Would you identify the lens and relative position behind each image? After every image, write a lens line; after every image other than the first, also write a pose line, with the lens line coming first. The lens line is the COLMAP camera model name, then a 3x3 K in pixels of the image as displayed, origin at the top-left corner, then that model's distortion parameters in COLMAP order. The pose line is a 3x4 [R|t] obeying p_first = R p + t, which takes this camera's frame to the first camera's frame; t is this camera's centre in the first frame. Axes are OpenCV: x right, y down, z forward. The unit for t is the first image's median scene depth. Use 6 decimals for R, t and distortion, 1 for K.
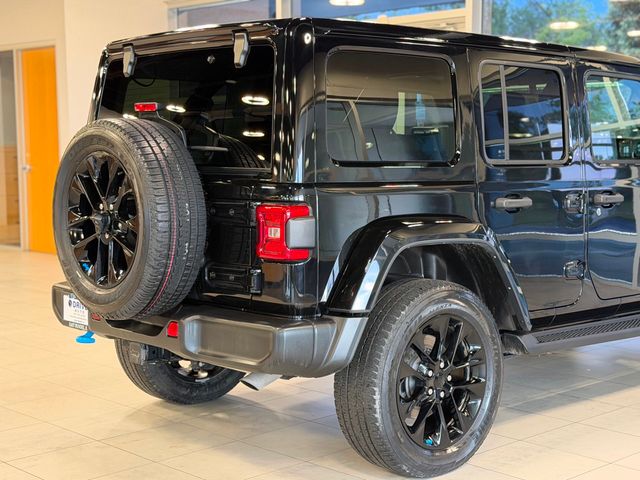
lens RADIAL K [[1054.3, 0, 320.5], [0, 1054.3, 241.4], [0, 0, 1]] dist [0.167825, -0.068990]
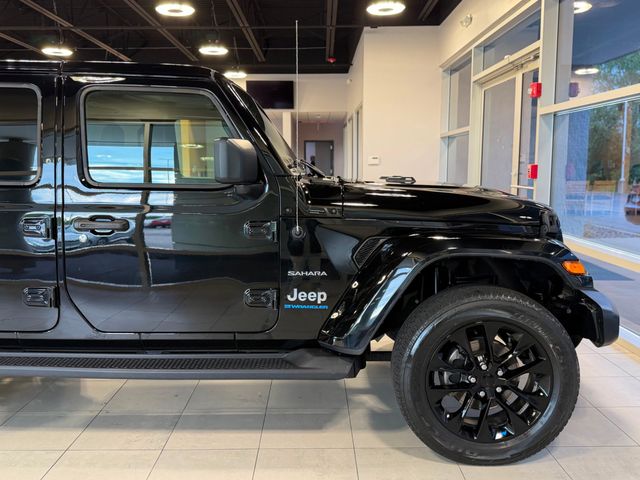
lens RADIAL K [[586.0, 0, 320.5], [0, 586.0, 240.5], [0, 0, 1]] dist [0.011052, -0.000391]
pose [[0.724278, 0.087294, -0.683960, 0.305934], [-0.061548, 0.996179, 0.061966, -0.028154], [0.686756, -0.002785, 0.726883, 0.309807]]
